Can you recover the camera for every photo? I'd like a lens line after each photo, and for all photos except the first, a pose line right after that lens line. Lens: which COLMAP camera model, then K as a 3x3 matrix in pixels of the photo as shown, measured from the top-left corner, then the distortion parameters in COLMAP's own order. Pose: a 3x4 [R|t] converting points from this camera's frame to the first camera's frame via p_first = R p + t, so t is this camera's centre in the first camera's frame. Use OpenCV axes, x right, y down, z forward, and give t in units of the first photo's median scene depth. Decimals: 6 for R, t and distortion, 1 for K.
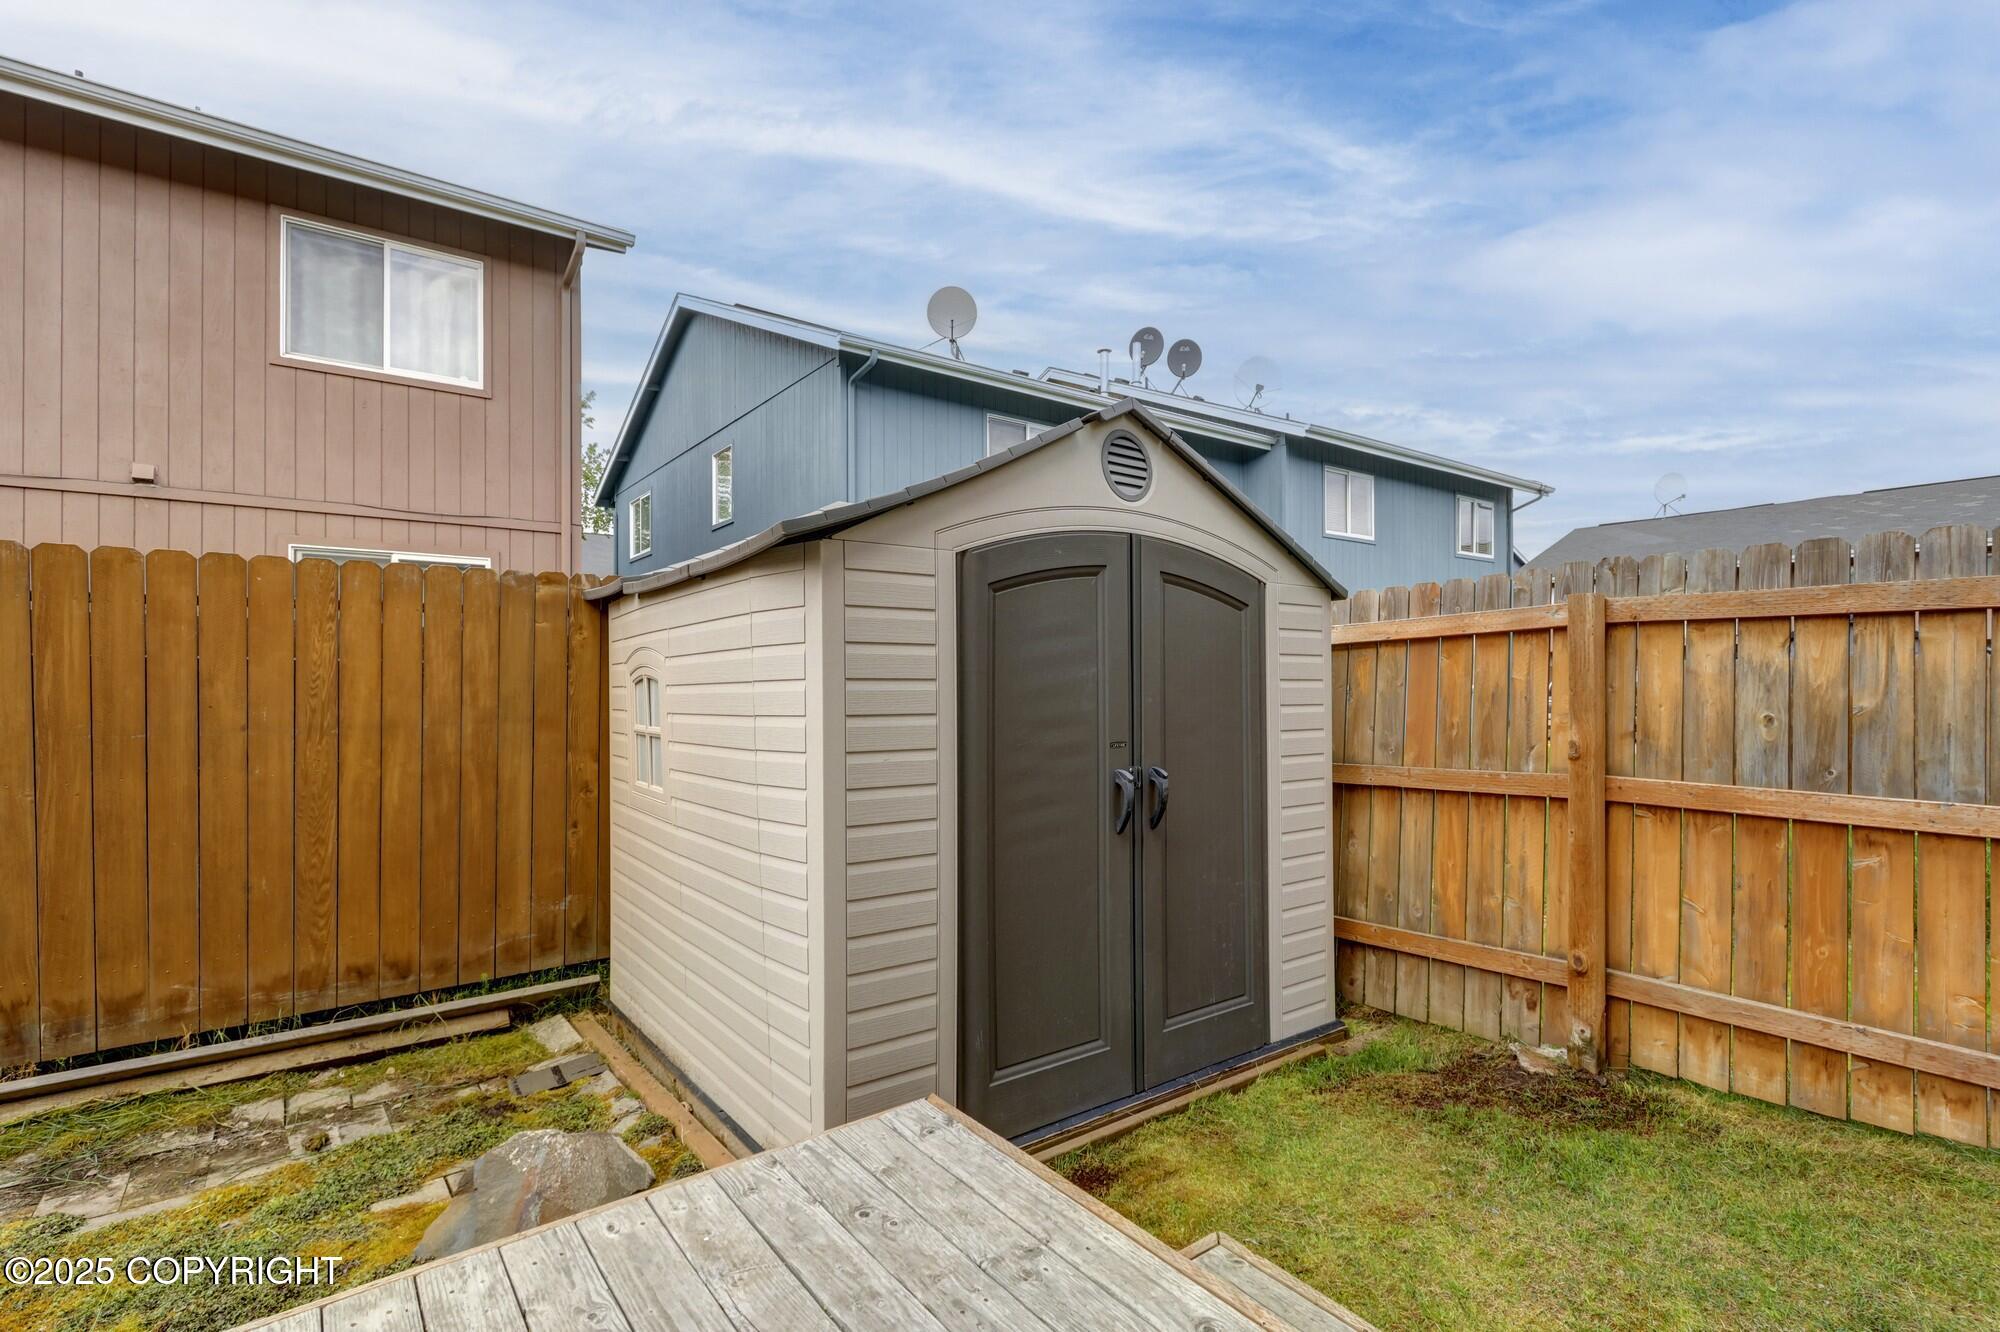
lens RADIAL K [[938.4, 0, 1001.7], [0, 938.4, 676.6], [0, 0, 1]] dist [0.006136, -0.002167]
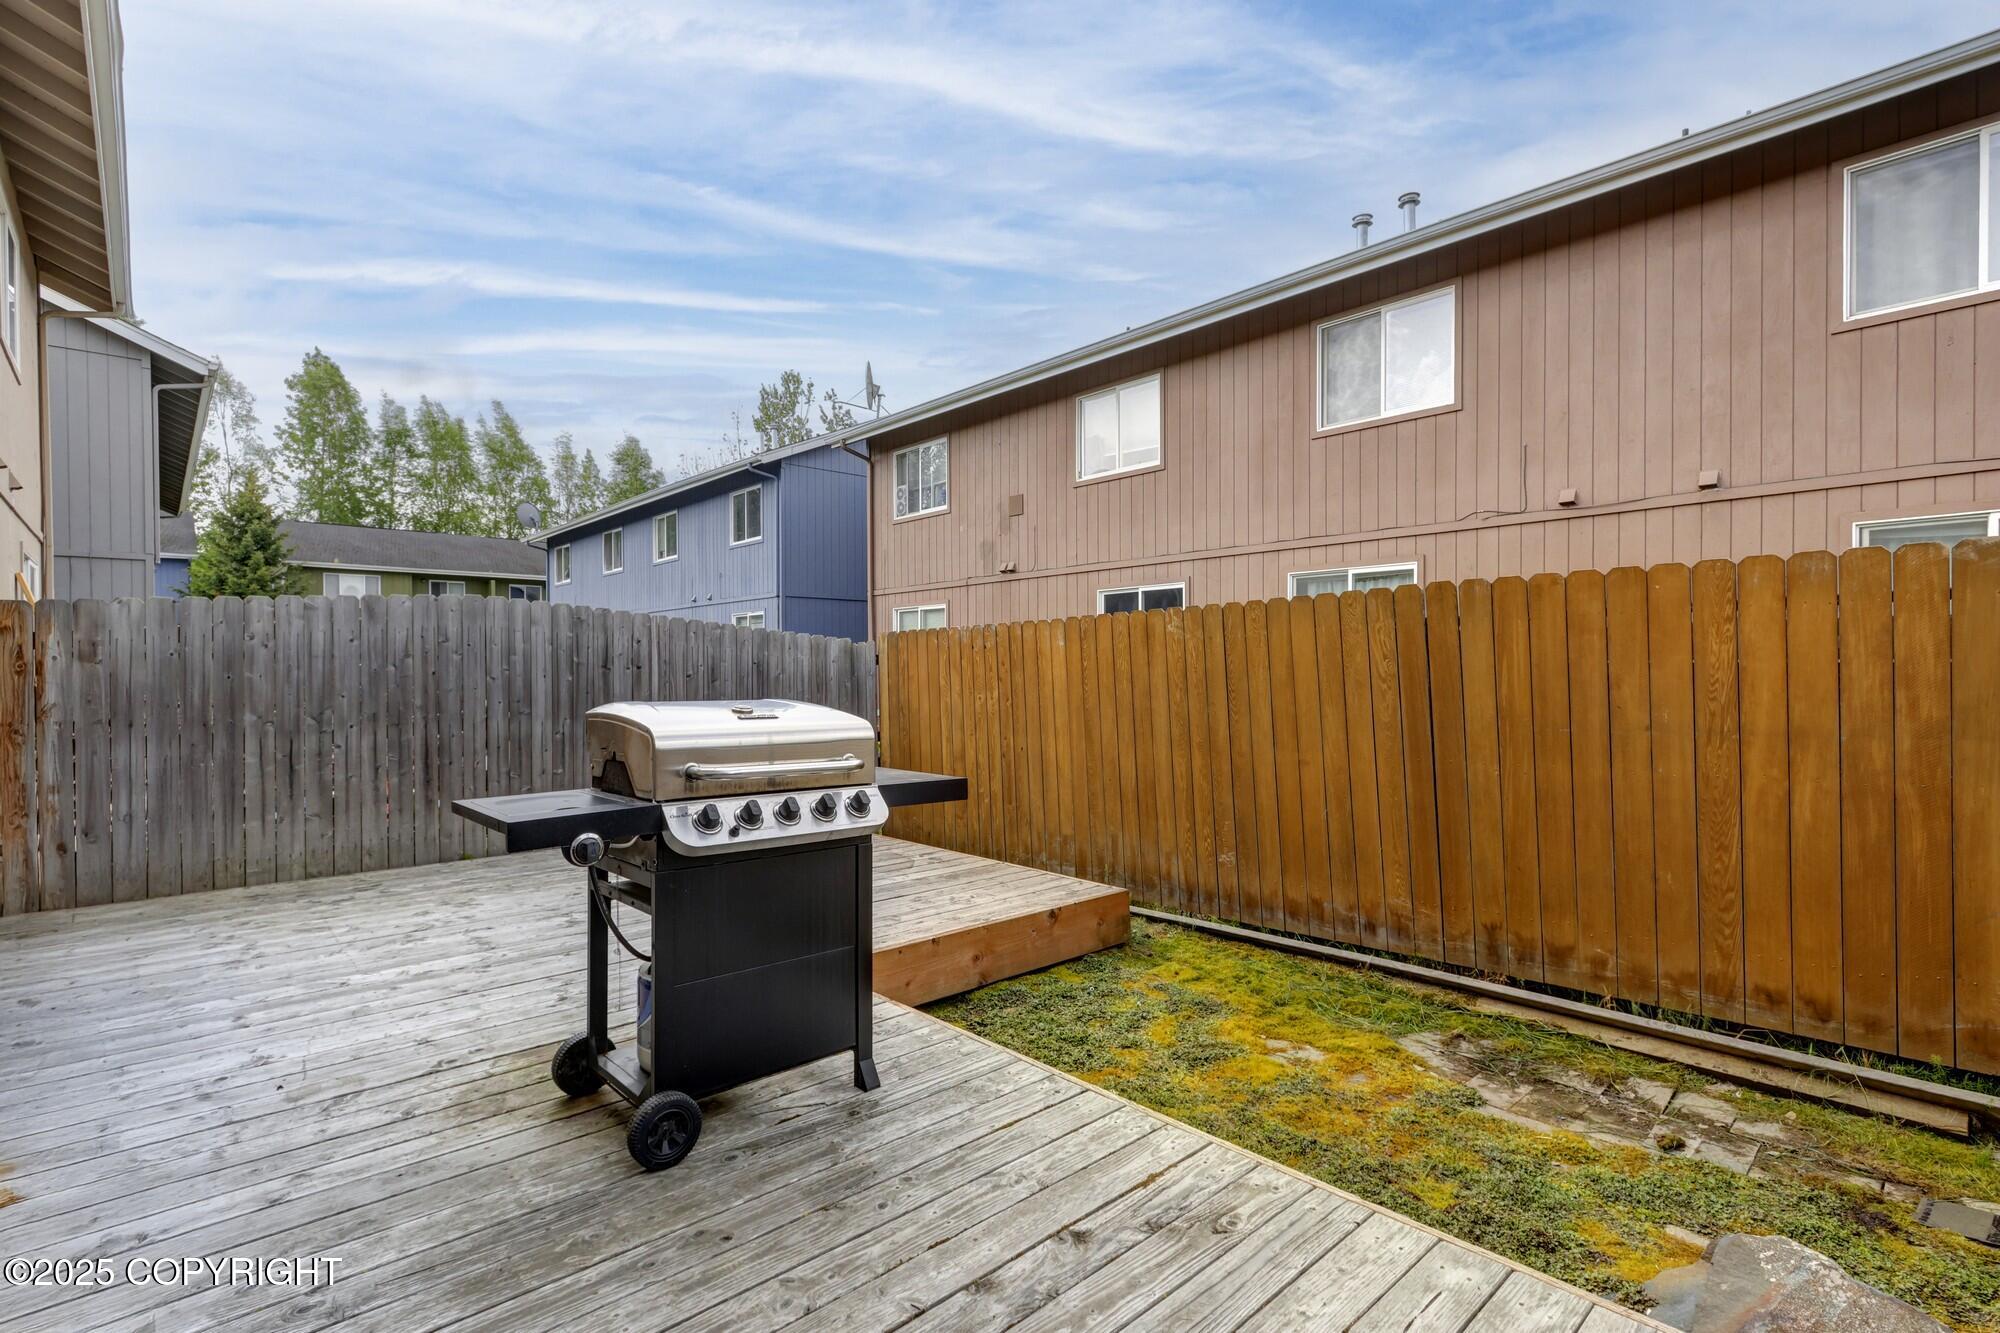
lens RADIAL K [[938.4, 0, 999.2], [0, 938.4, 678.7], [0, 0, 1]] dist [0.006136, -0.002167]
pose [[0.095397, 0.009801, -0.995391, 0.174811], [0.014410, 0.999833, 0.011226, -0.022443], [0.995335, -0.015414, 0.095240, 0.160535]]
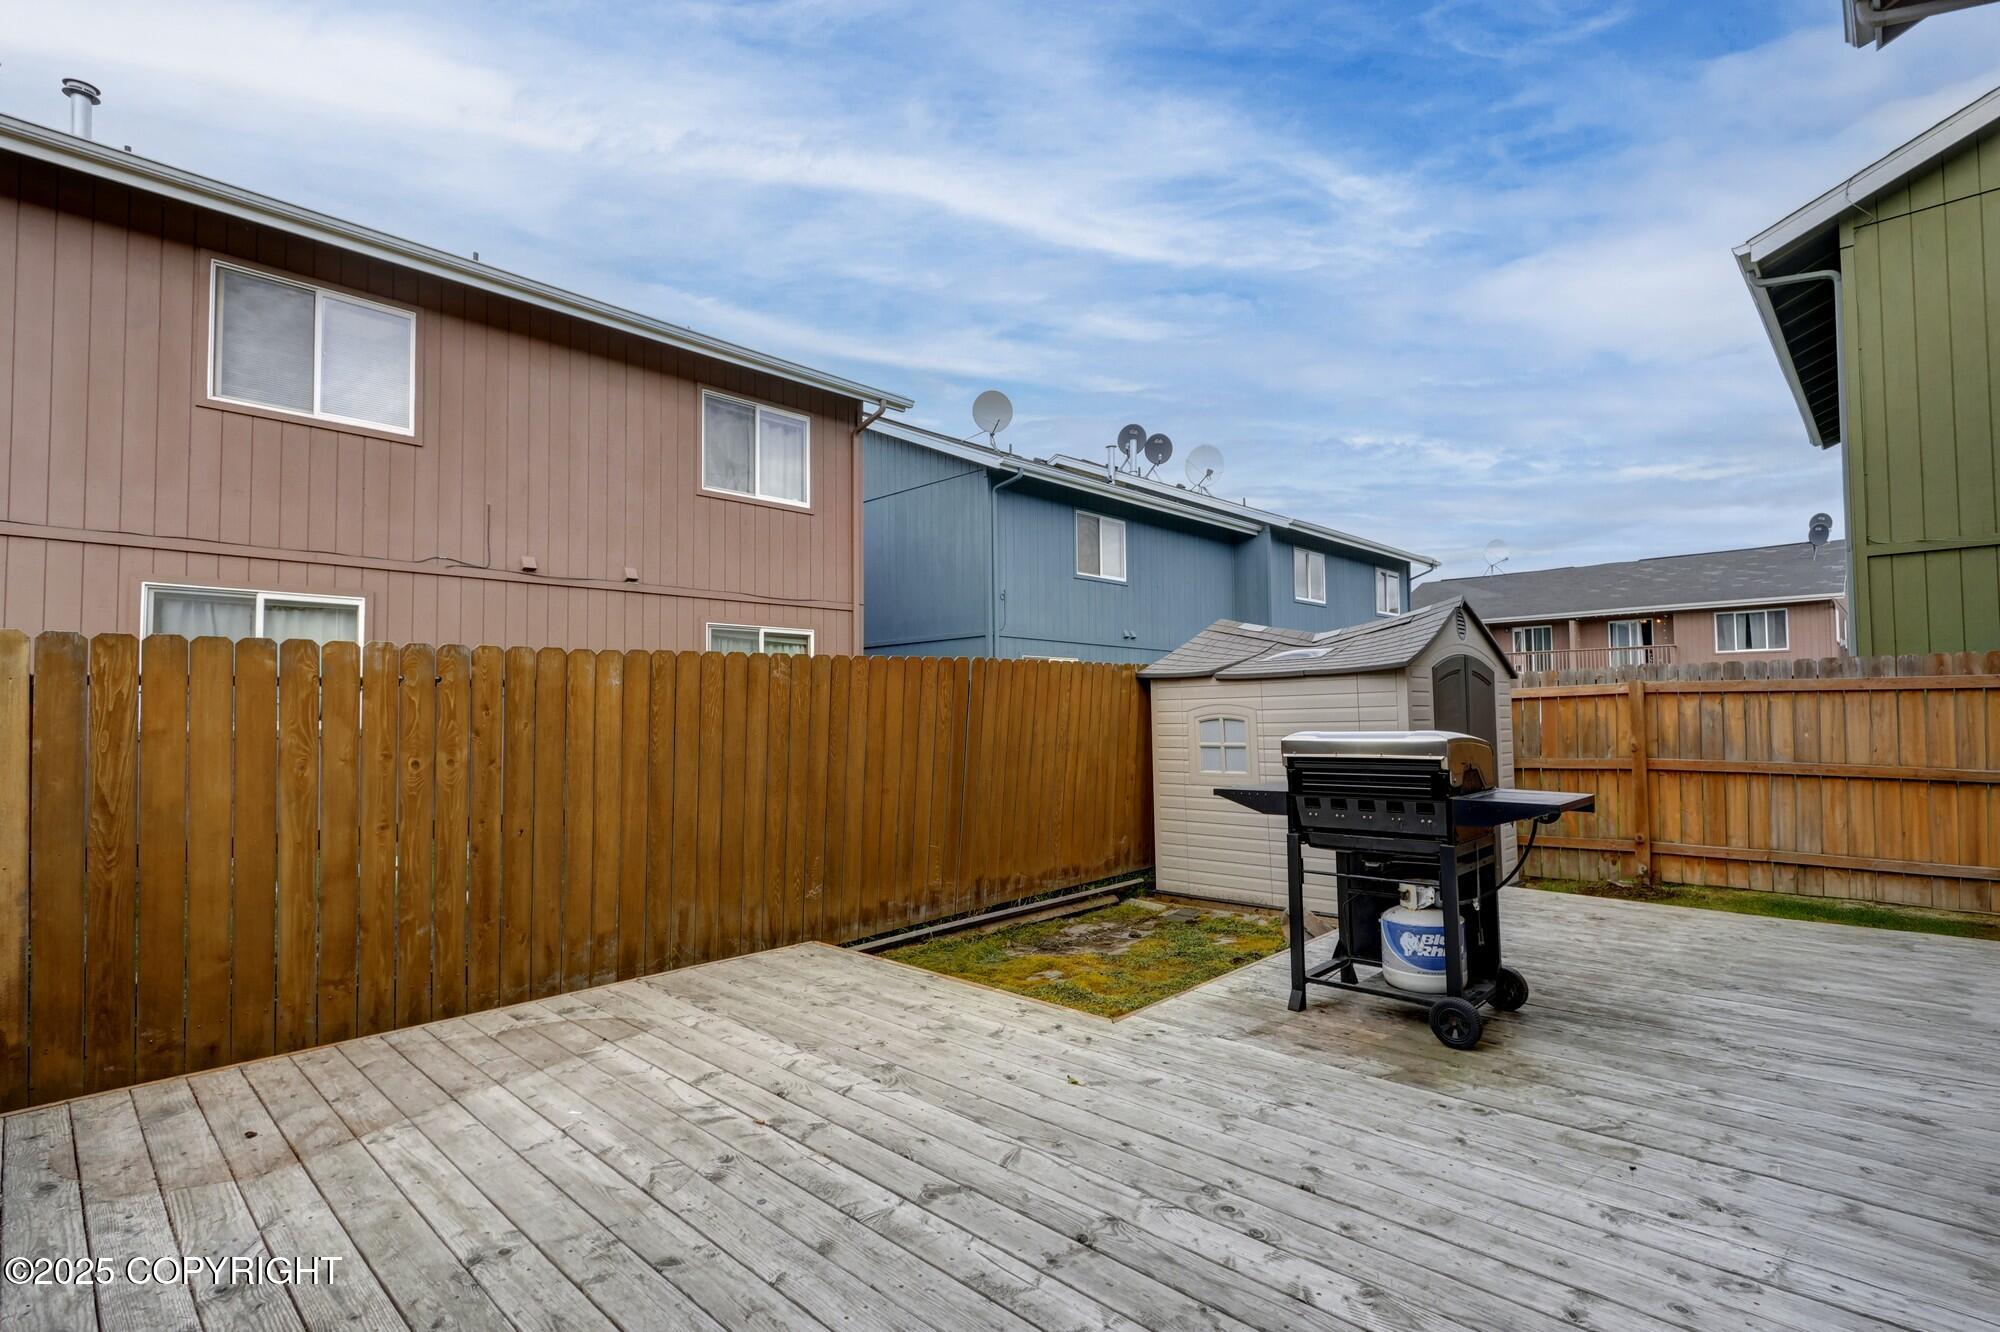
lens RADIAL K [[938.4, 0, 999.4], [0, 938.4, 678.0], [0, 0, 1]] dist [0.006136, -0.002167]
pose [[0.987525, -0.001149, 0.157460, -1.150548], [0.006156, 0.999491, -0.031312, -0.026270], [-0.157344, 0.031891, 0.987029, -0.925758]]
